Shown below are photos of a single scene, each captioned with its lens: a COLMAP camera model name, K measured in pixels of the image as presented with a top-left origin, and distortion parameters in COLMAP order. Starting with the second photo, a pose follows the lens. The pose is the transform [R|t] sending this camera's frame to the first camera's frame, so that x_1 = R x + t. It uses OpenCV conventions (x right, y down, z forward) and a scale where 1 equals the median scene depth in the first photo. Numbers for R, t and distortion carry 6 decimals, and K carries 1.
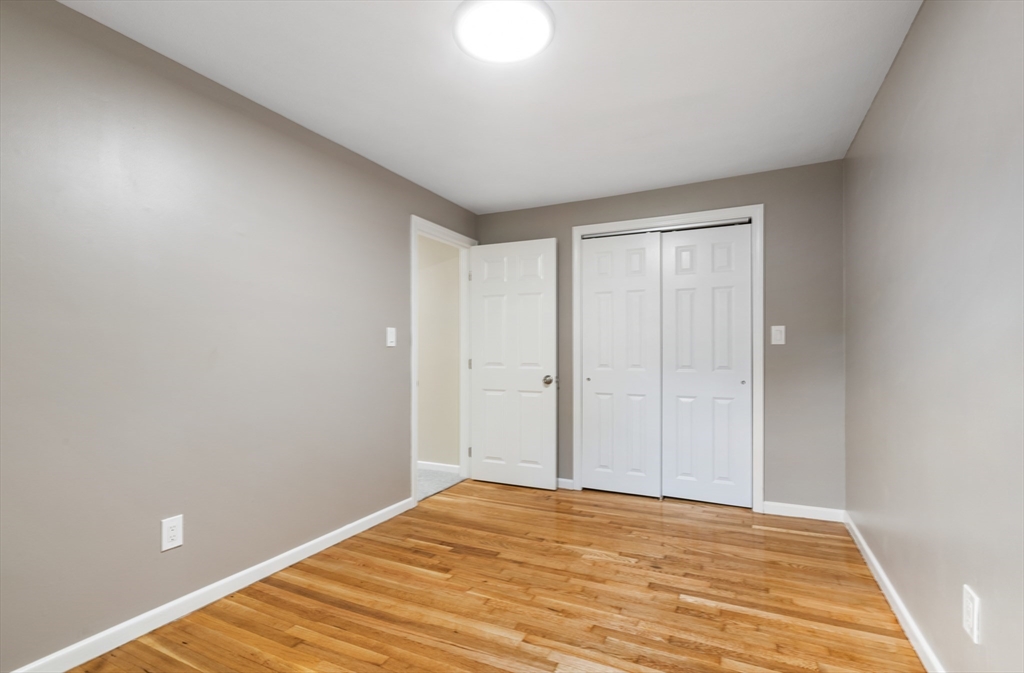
lens RADIAL K [[463.2, 0, 509.1], [0, 463.2, 336.1], [0, 0, 1]] dist [0.001059, -0.000698]
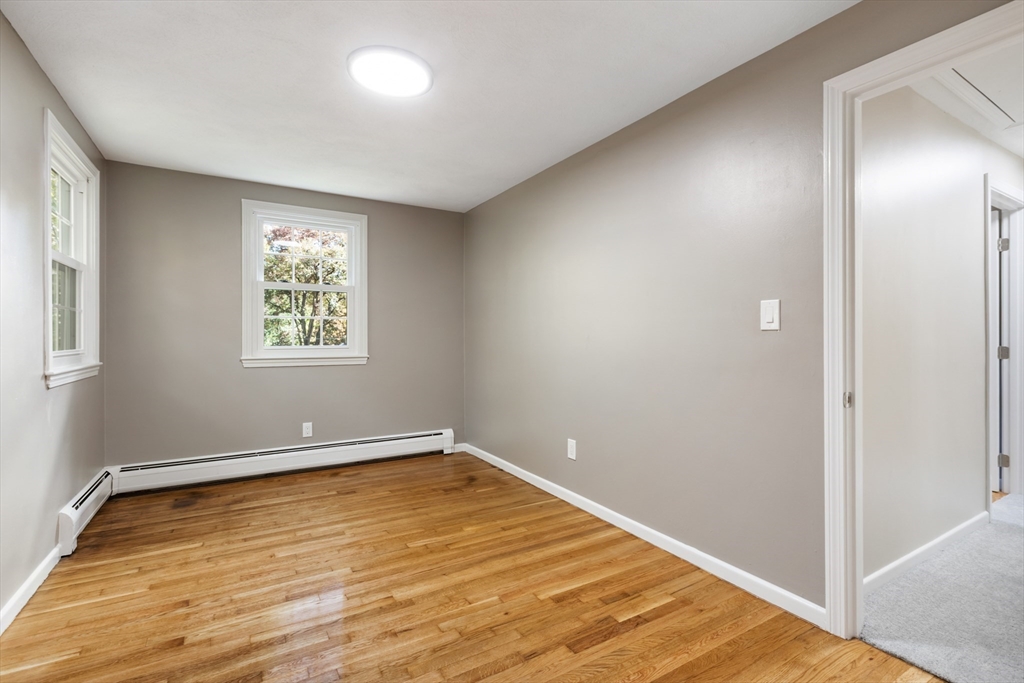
lens RADIAL K [[463.2, 0, 507.3], [0, 463.2, 341.1], [0, 0, 1]] dist [0.001059, -0.000698]
pose [[-0.530141, 0.012540, -0.847817, 0.635475], [0.025647, 0.999670, -0.001251, 0.041190], [0.847522, -0.022407, -0.530287, 1.428145]]
